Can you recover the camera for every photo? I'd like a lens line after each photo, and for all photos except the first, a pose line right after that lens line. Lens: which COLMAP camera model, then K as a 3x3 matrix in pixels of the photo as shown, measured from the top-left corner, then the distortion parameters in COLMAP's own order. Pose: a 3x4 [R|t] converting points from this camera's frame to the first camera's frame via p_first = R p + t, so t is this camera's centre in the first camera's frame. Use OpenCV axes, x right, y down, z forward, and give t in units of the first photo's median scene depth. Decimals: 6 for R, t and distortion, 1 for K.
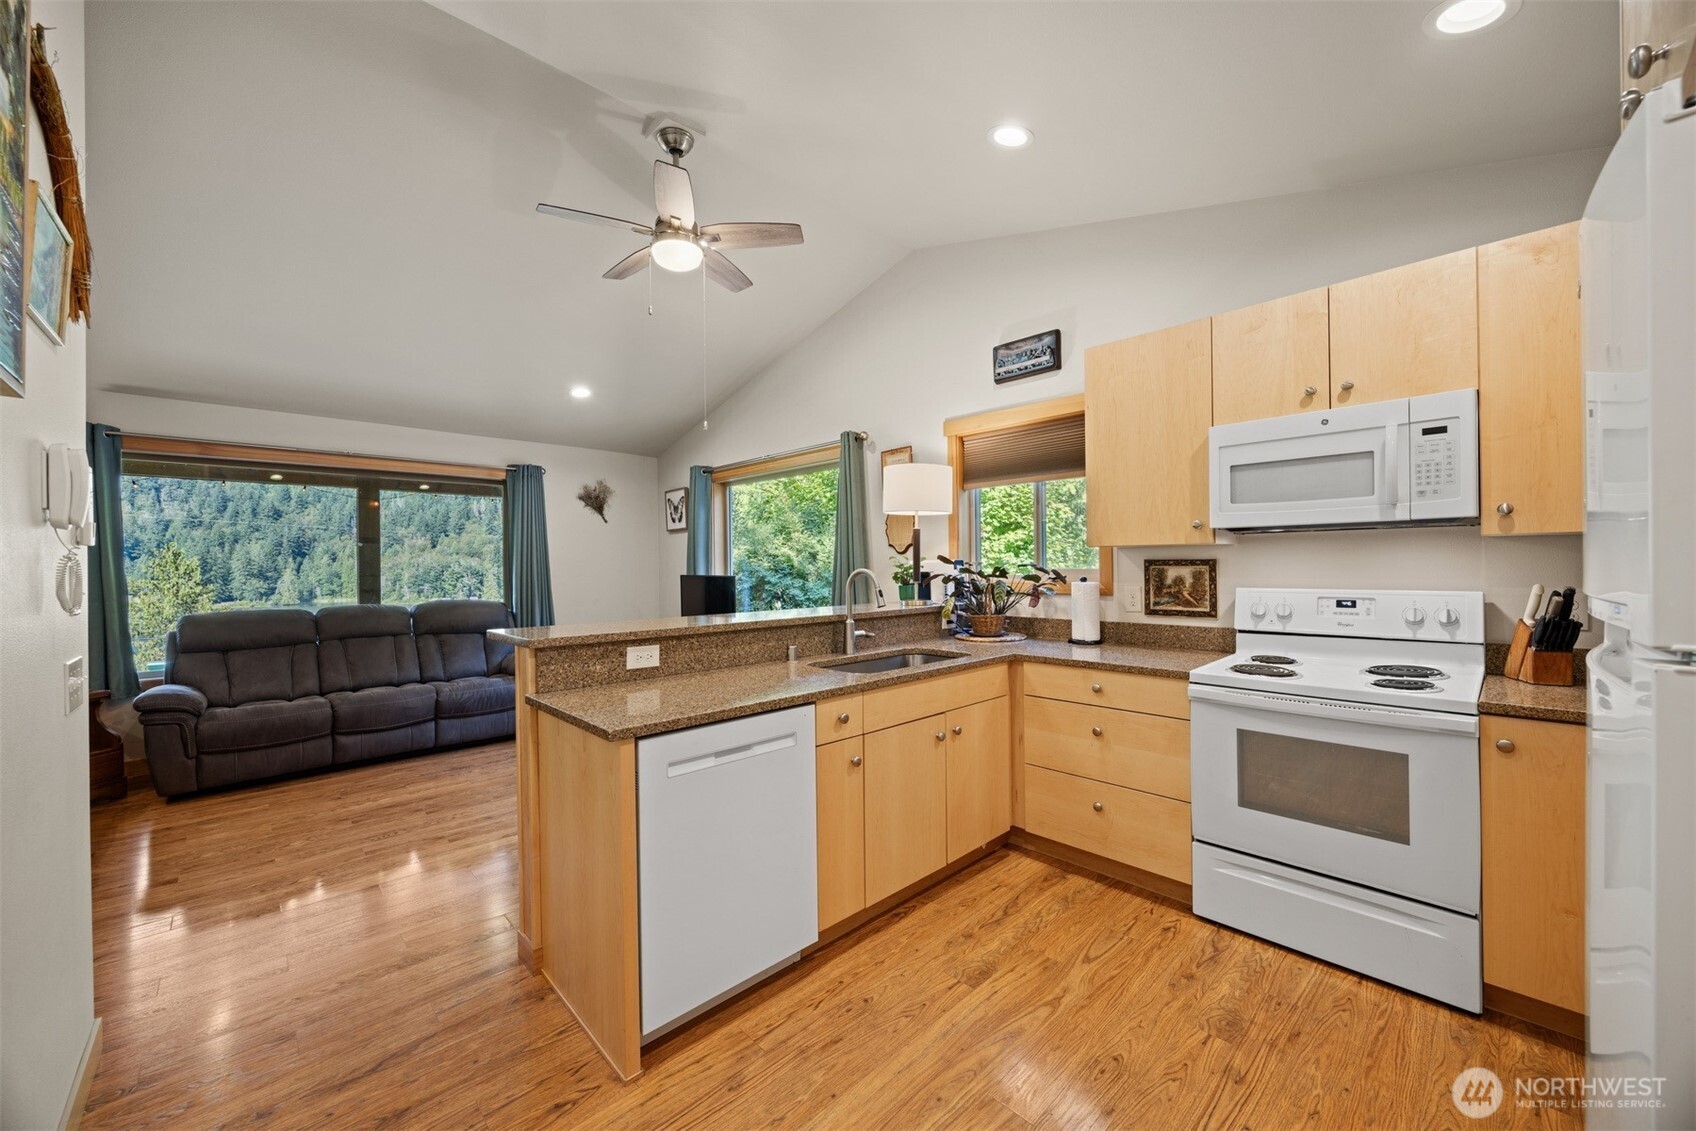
lens RADIAL K [[641.7, 0, 851.5], [0, 641.7, 564.9], [0, 0, 1]] dist [-0.002842, 0.000103]
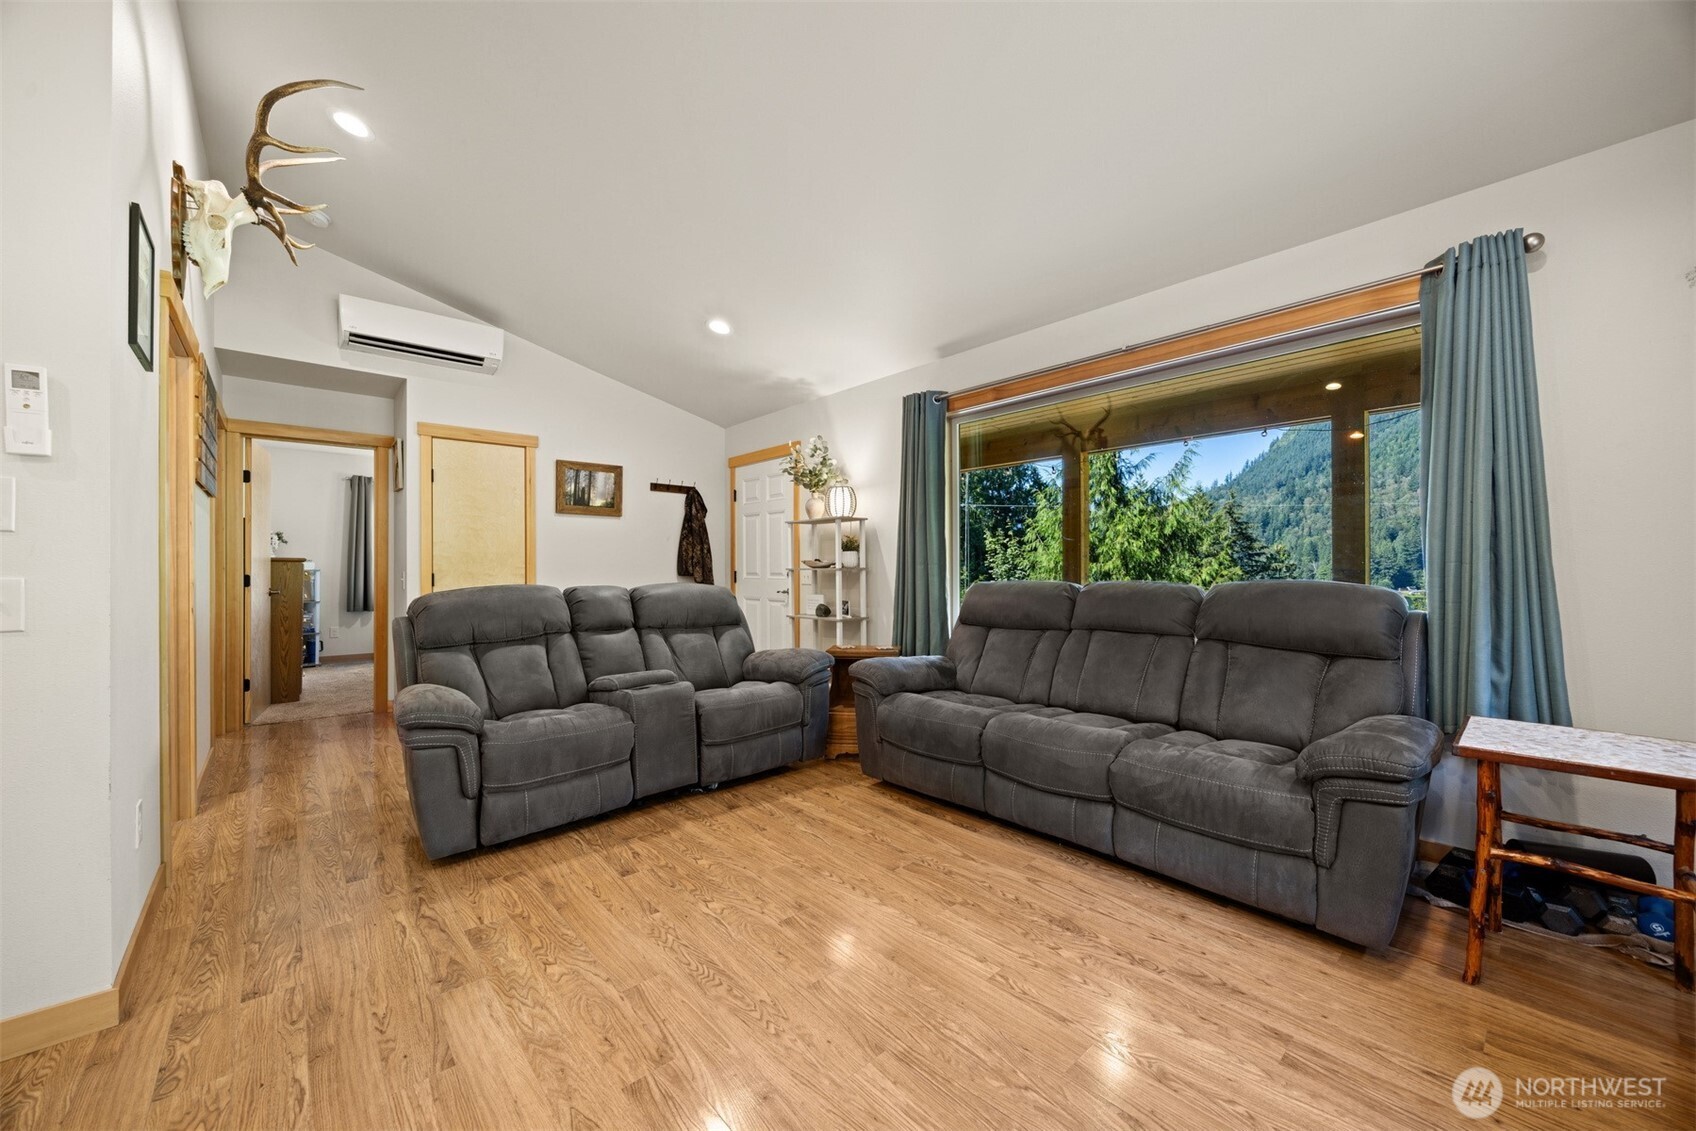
lens RADIAL K [[641.7, 0, 852.5], [0, 641.7, 566.0], [0, 0, 1]] dist [-0.002842, 0.000103]
pose [[-0.034576, 0.007868, -0.999371, -0.205866], [0.003517, 0.999964, 0.007751, 0.072334], [0.999396, -0.003247, -0.034603, 1.281902]]
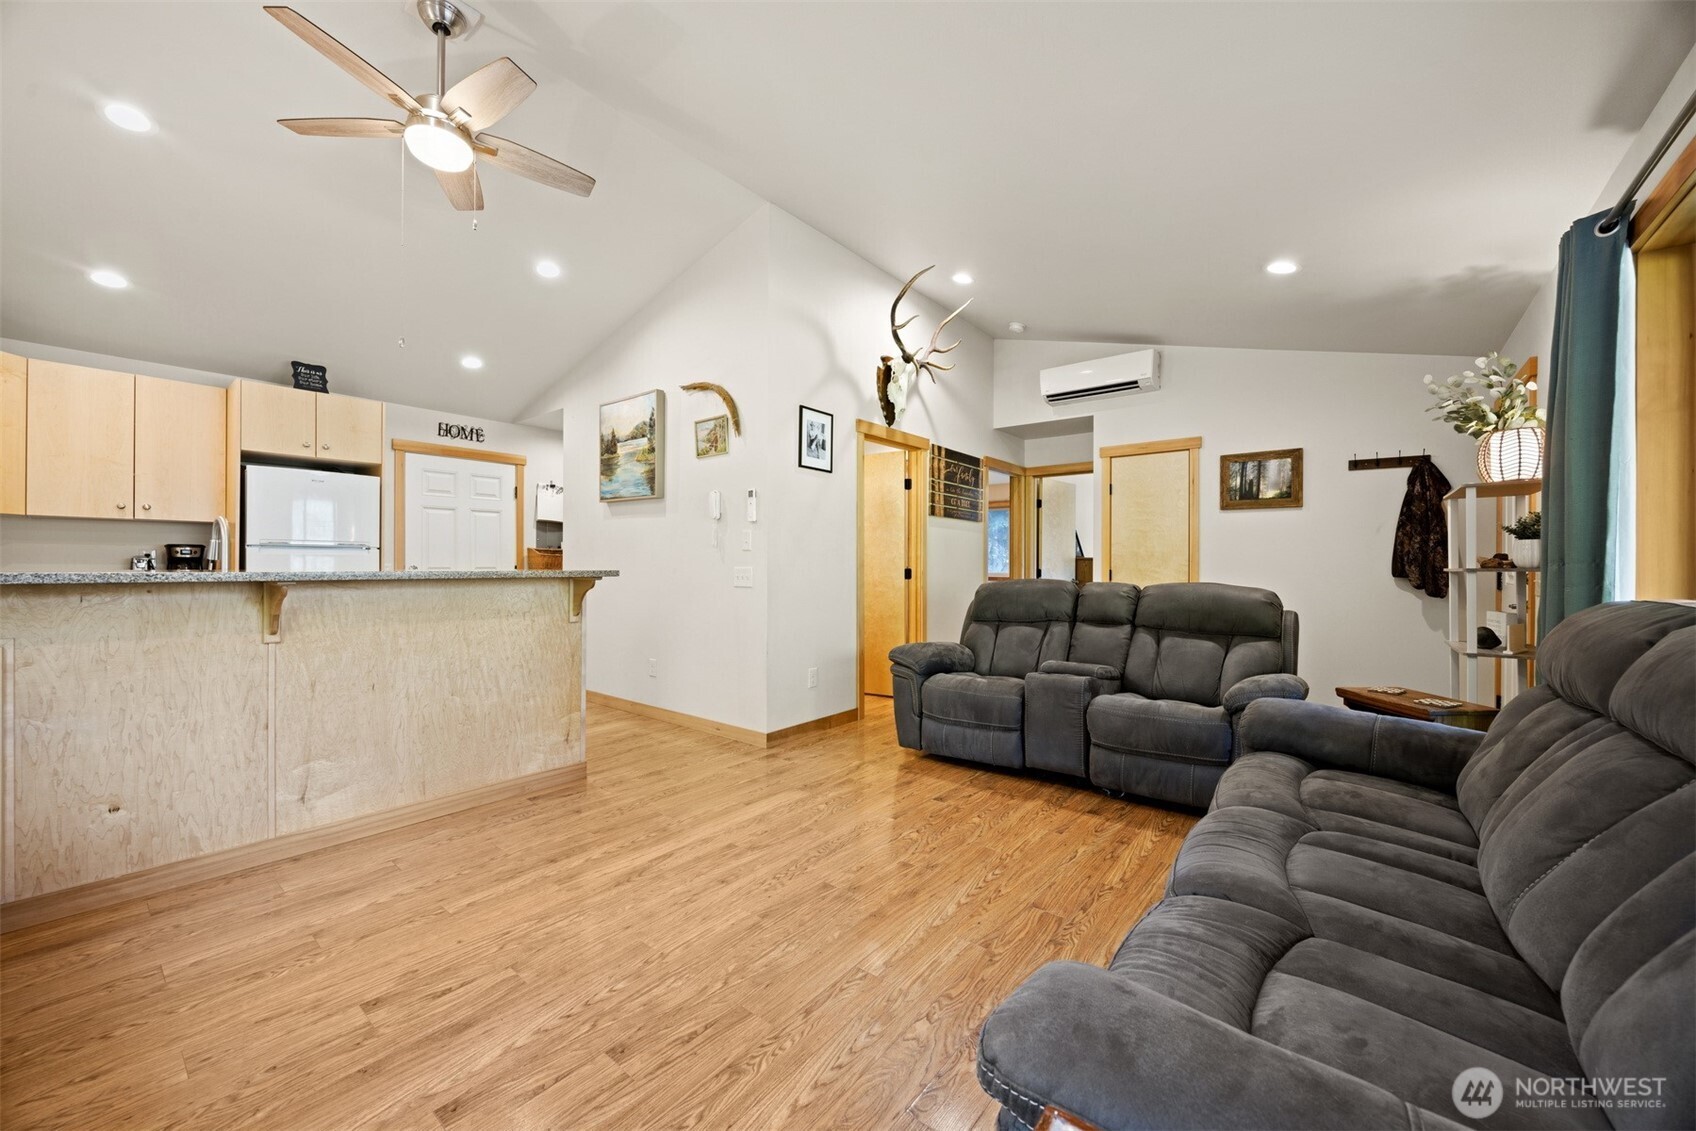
lens RADIAL K [[641.7, 0, 850.3], [0, 641.7, 567.1], [0, 0, 1]] dist [-0.002842, 0.000103]
pose [[-0.991367, 0.006195, -0.130969, -0.734403], [0.005437, 0.999966, 0.006150, 0.075672], [0.131003, 0.005385, -0.991367, 2.012590]]
